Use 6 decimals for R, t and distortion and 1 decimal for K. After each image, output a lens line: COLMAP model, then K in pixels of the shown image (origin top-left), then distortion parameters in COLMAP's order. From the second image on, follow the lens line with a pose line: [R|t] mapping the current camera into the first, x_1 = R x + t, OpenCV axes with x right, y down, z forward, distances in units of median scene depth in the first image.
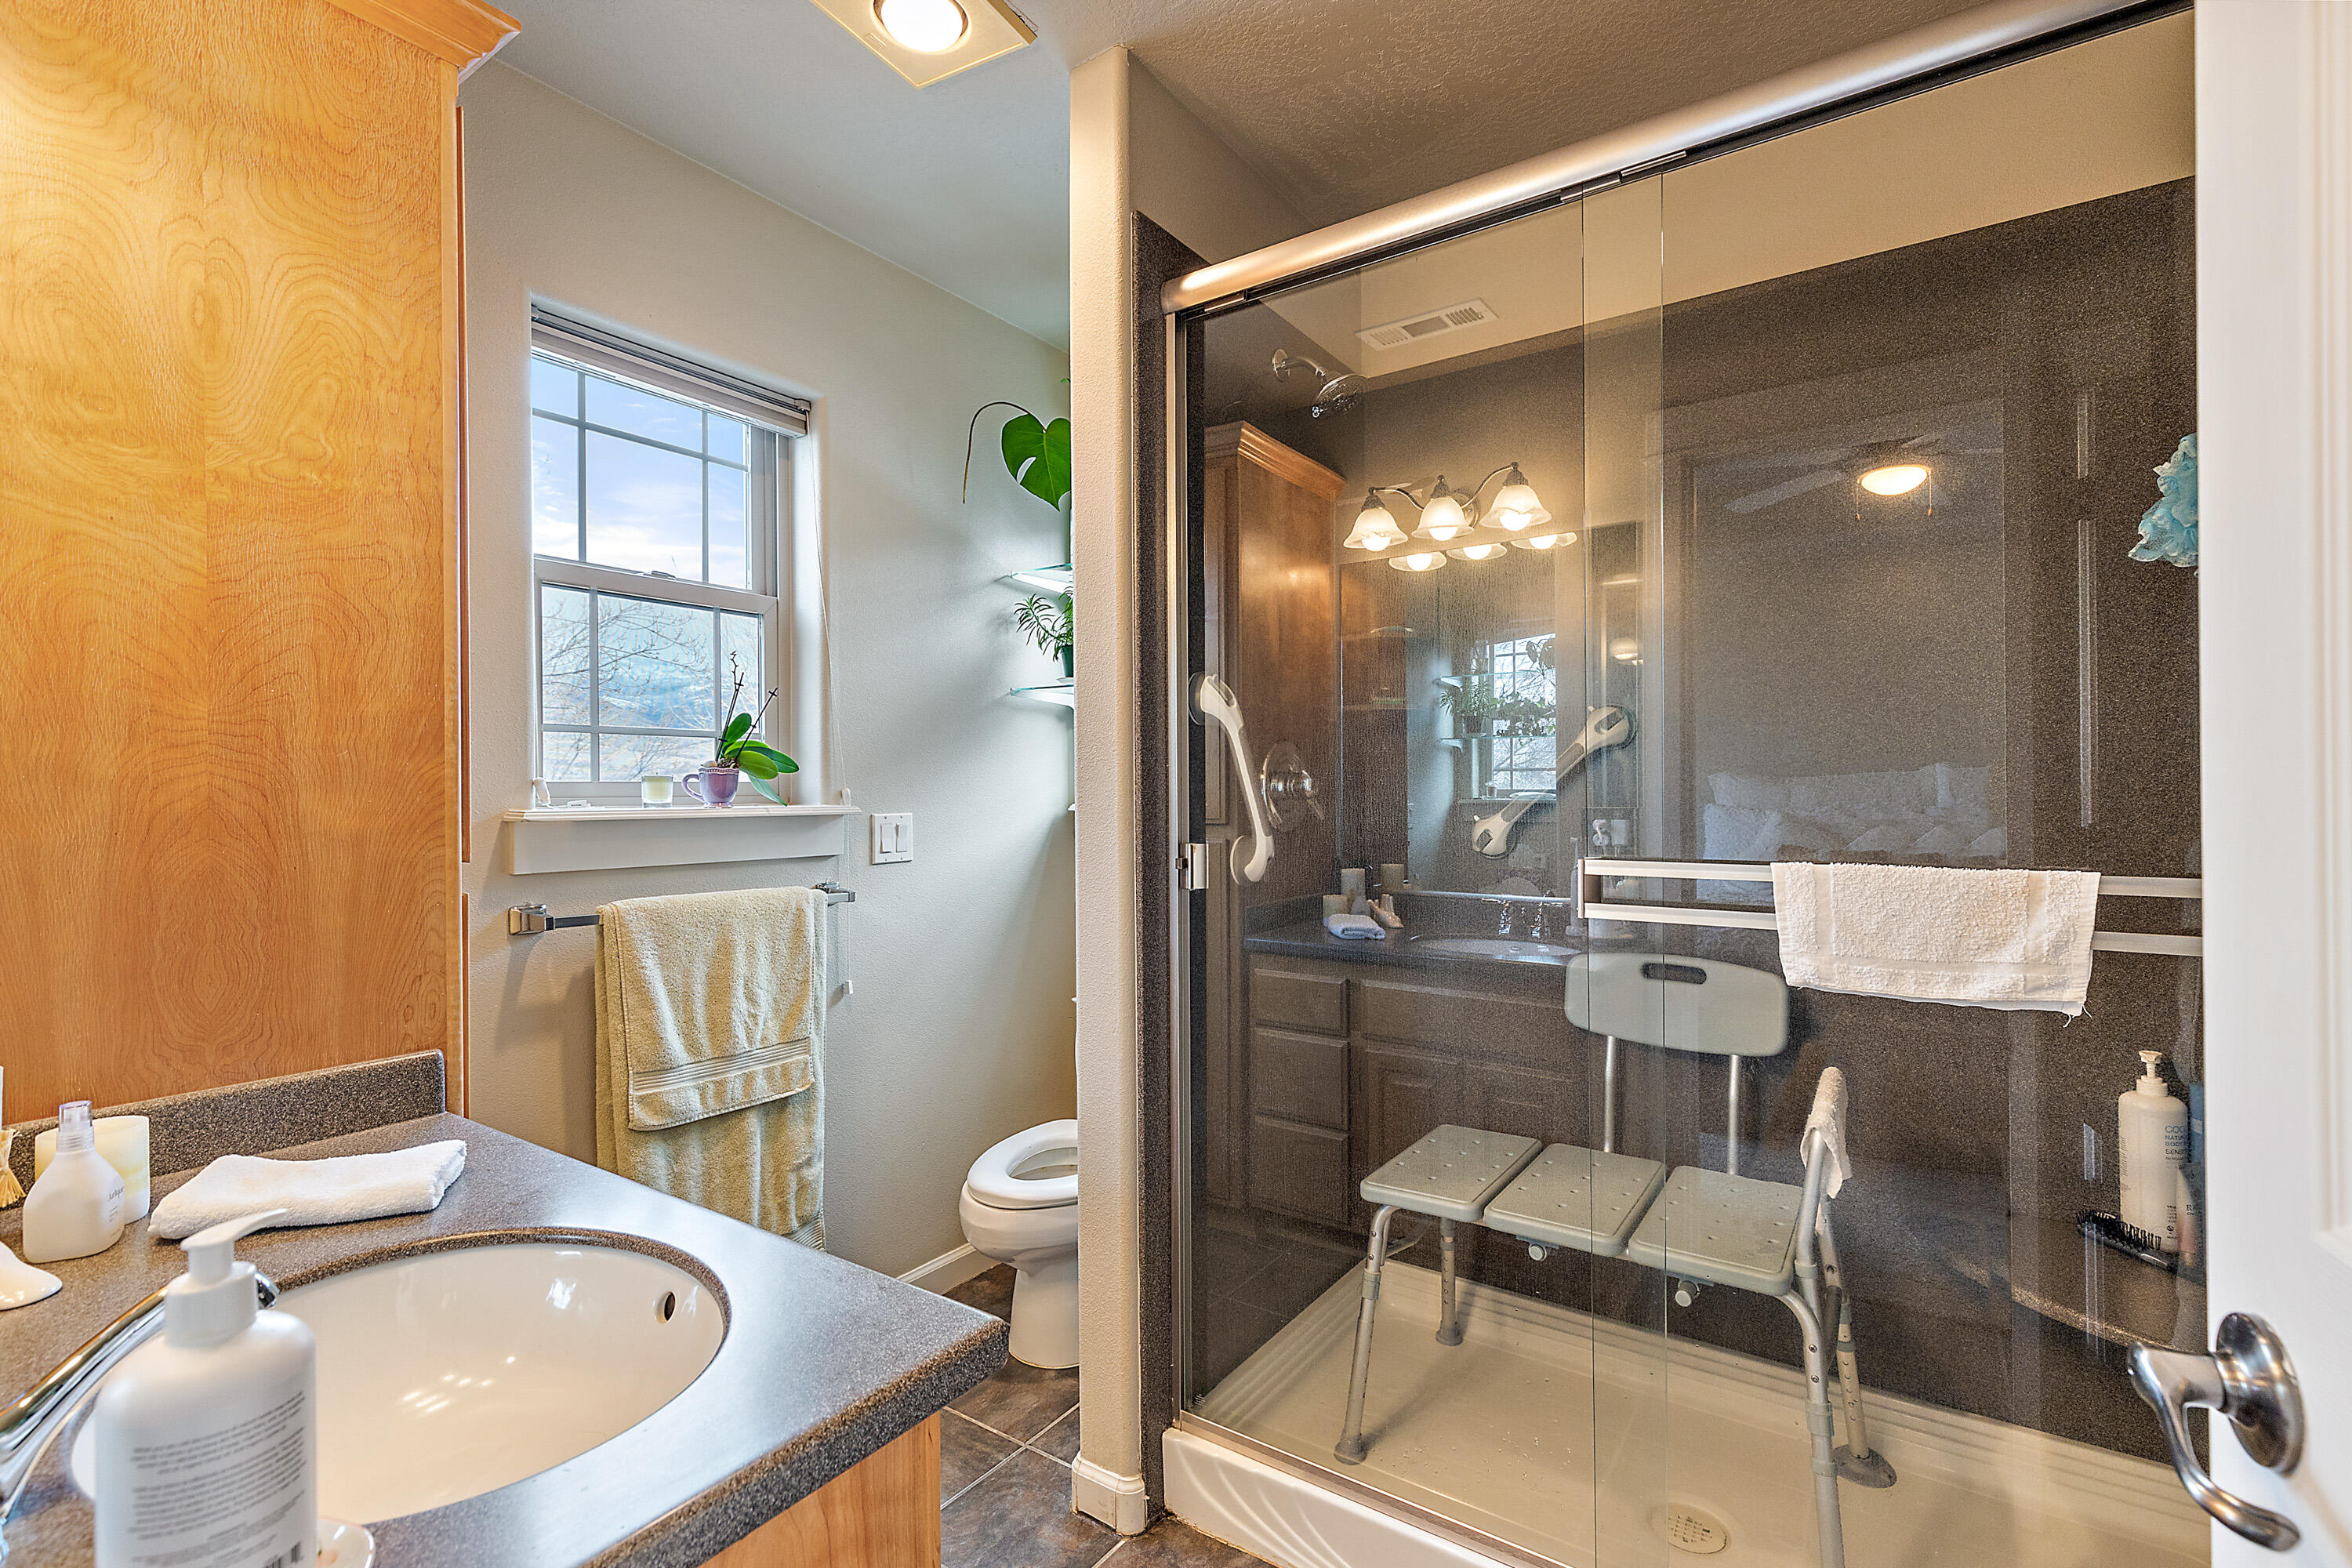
lens RADIAL K [[1075.7, 0, 1180.6], [0, 1075.7, 761.8], [0, 0, 1]] dist [0.003951, -0.000461]
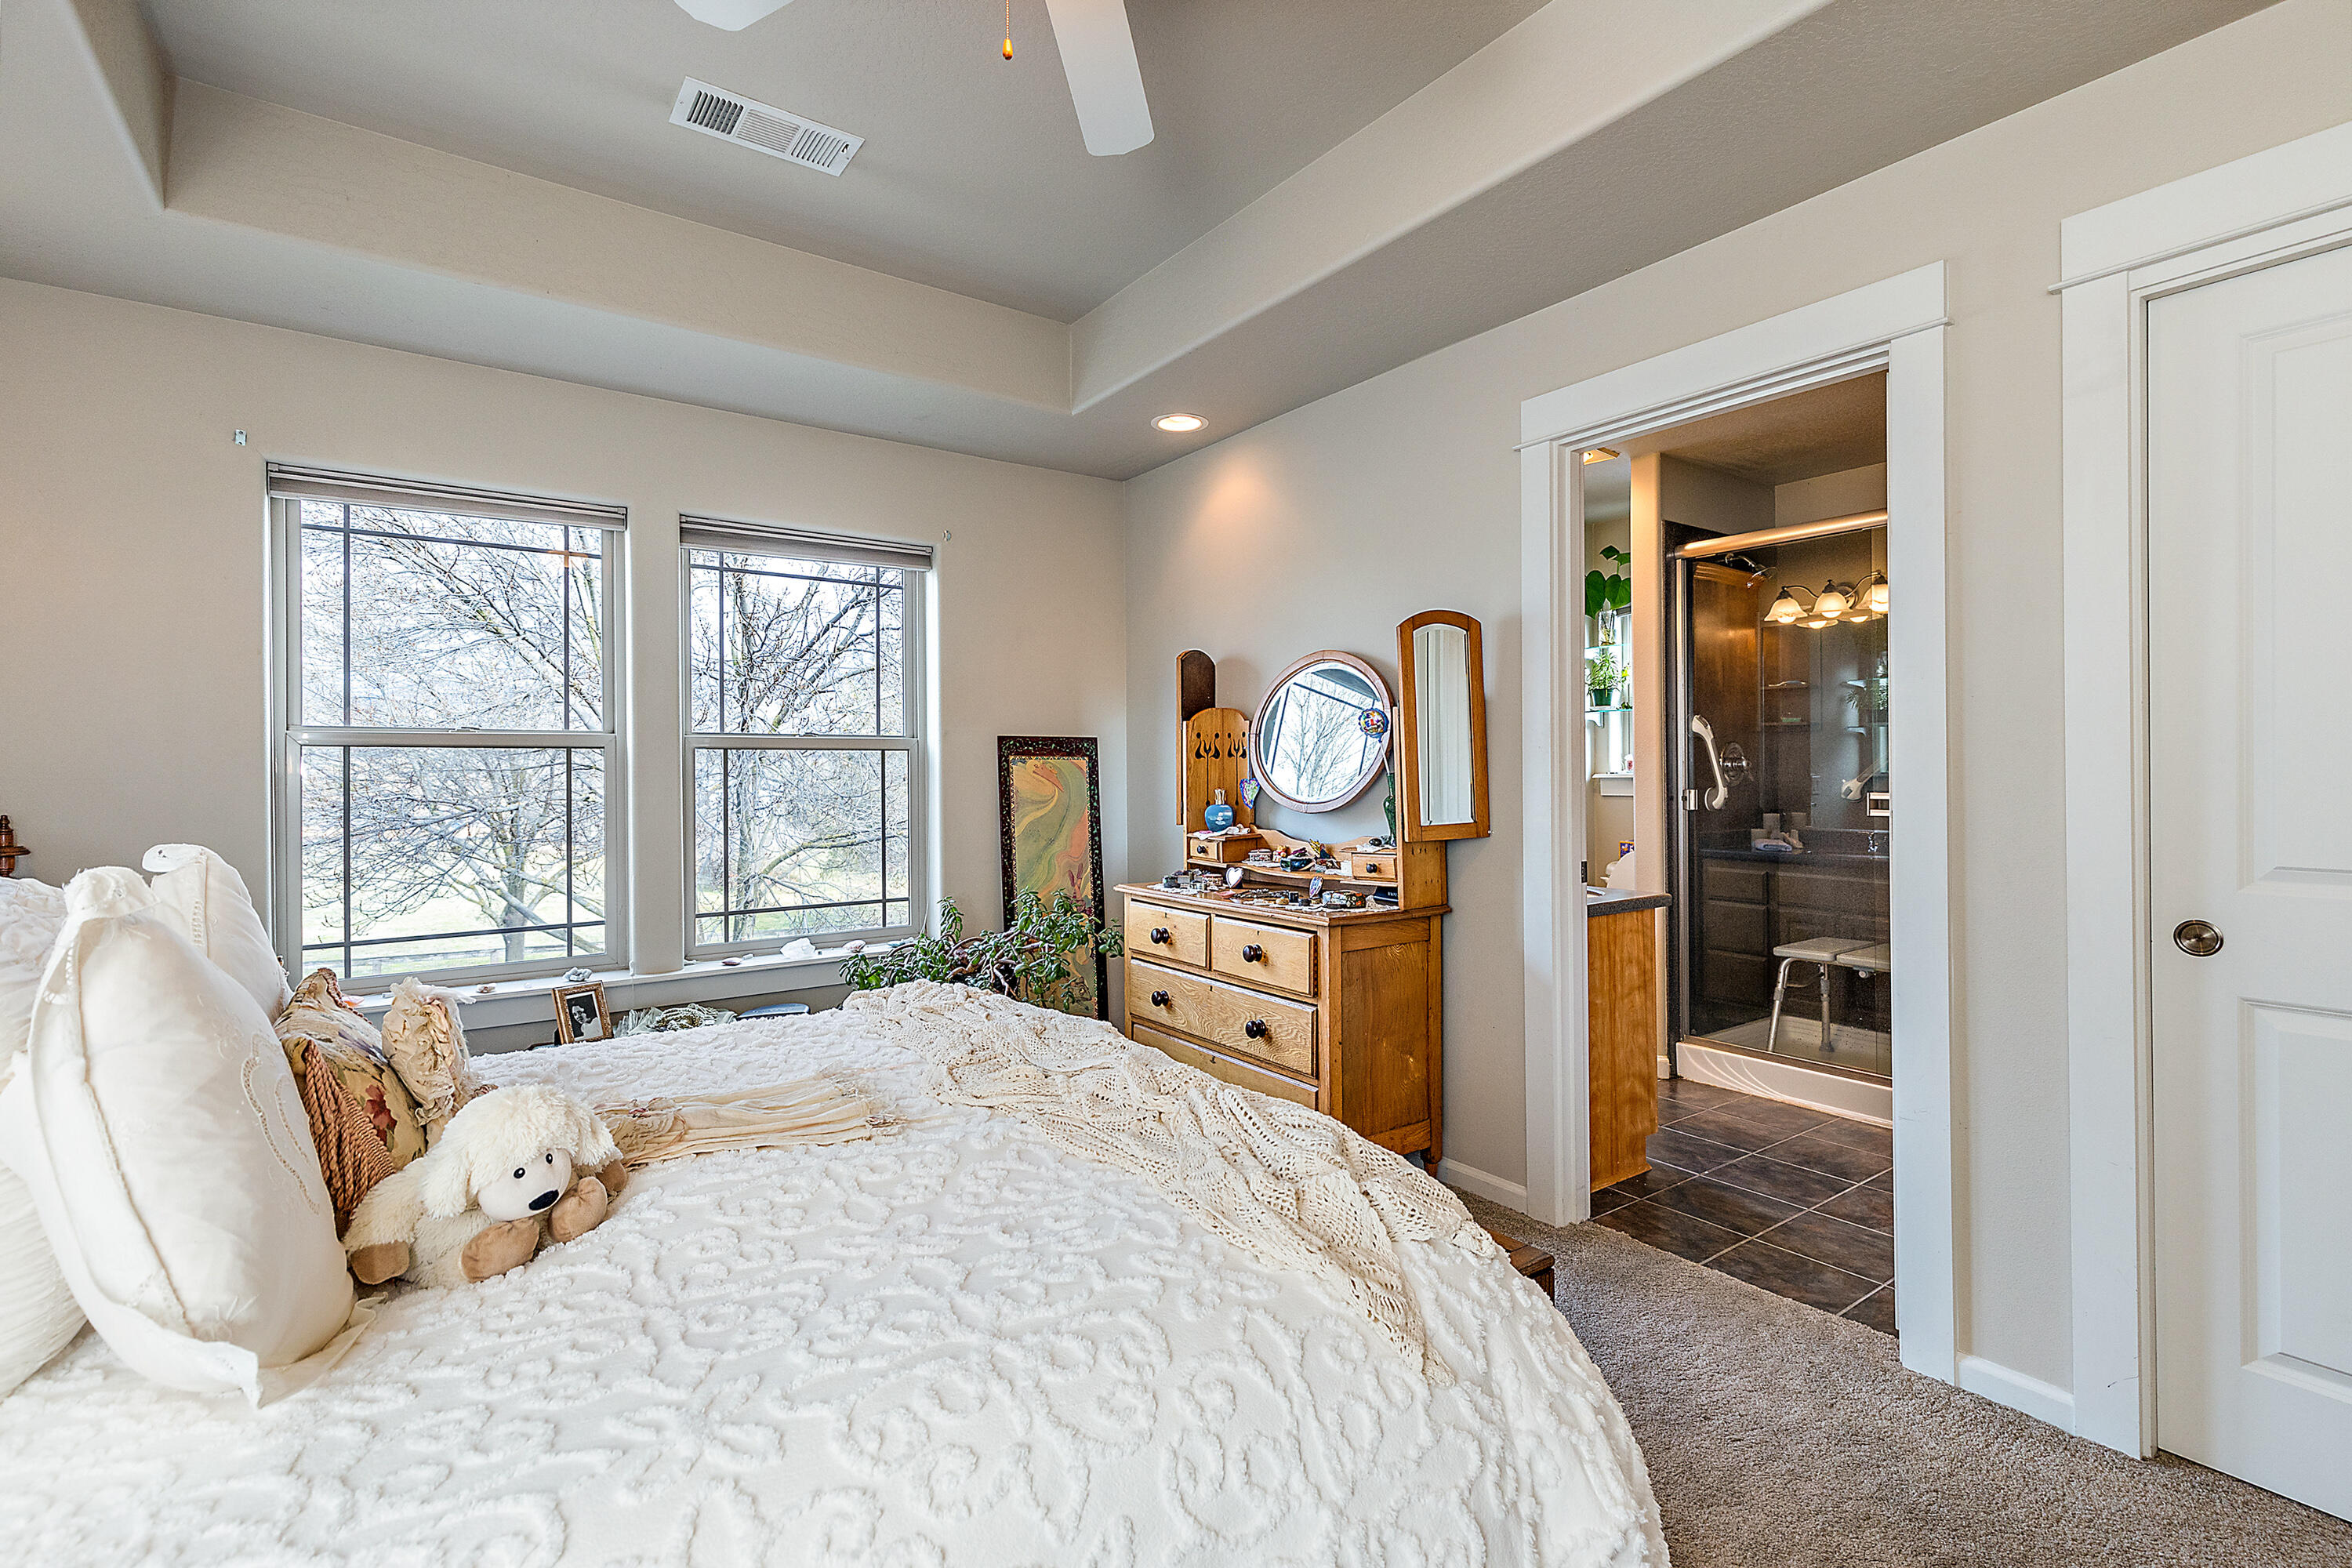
lens RADIAL K [[1075.7, 0, 1180.6], [0, 1075.7, 761.8], [0, 0, 1]] dist [0.003951, -0.000461]
pose [[0.941262, -0.001862, -0.337672, -0.158182], [0.009112, 0.999761, 0.019886, -0.025762], [0.337554, -0.021795, 0.941054, -1.015484]]
